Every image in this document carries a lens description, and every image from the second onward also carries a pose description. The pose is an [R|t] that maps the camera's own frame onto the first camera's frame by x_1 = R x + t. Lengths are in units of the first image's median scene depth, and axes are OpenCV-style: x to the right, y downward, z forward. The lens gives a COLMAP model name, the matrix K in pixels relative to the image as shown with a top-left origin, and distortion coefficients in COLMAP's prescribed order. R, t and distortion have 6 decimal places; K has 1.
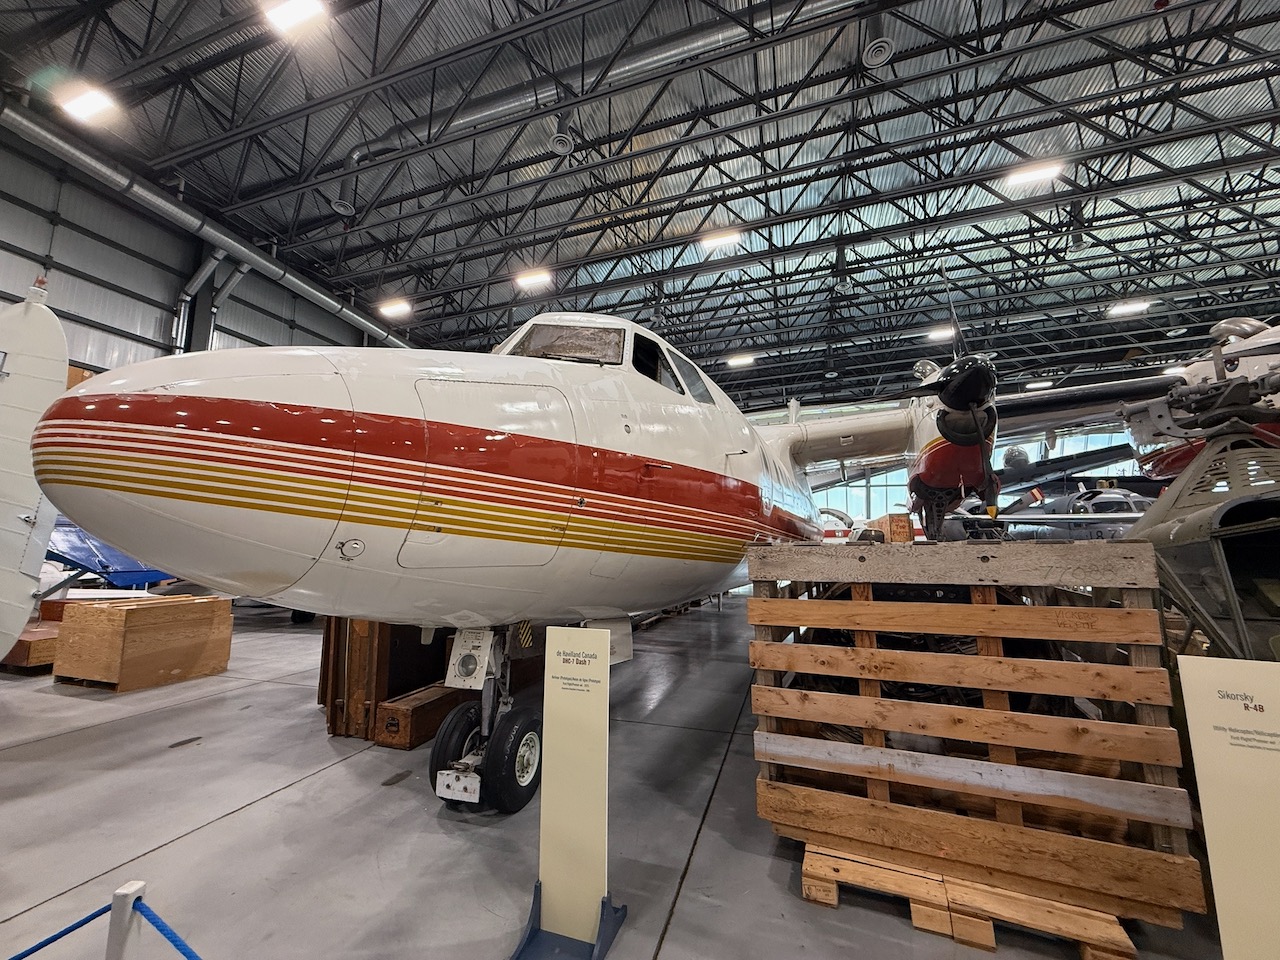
lens RADIAL K [[508.6, 0, 636.6], [0, 508.6, 478.1], [0, 0, 1]] dist [0.001831, -0.000013]
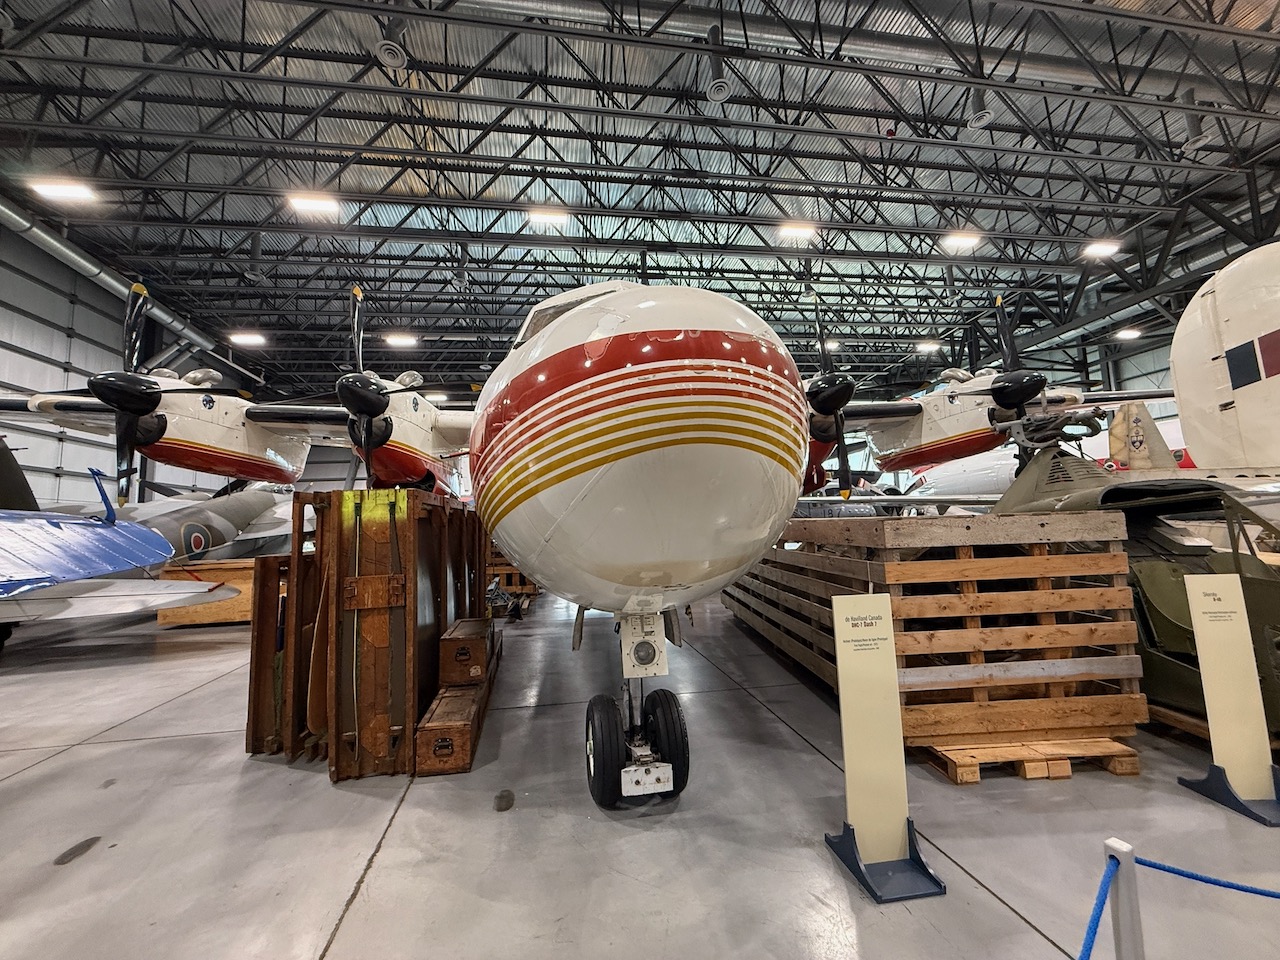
lens RADIAL K [[508.6, 0, 636.6], [0, 508.6, 478.1], [0, 0, 1]] dist [0.001831, -0.000013]
pose [[0.883275, 0.021826, 0.468346, -0.334136], [-0.038296, 0.998937, 0.025670, 0.009629], [-0.467288, -0.040609, 0.883172, 0.081015]]
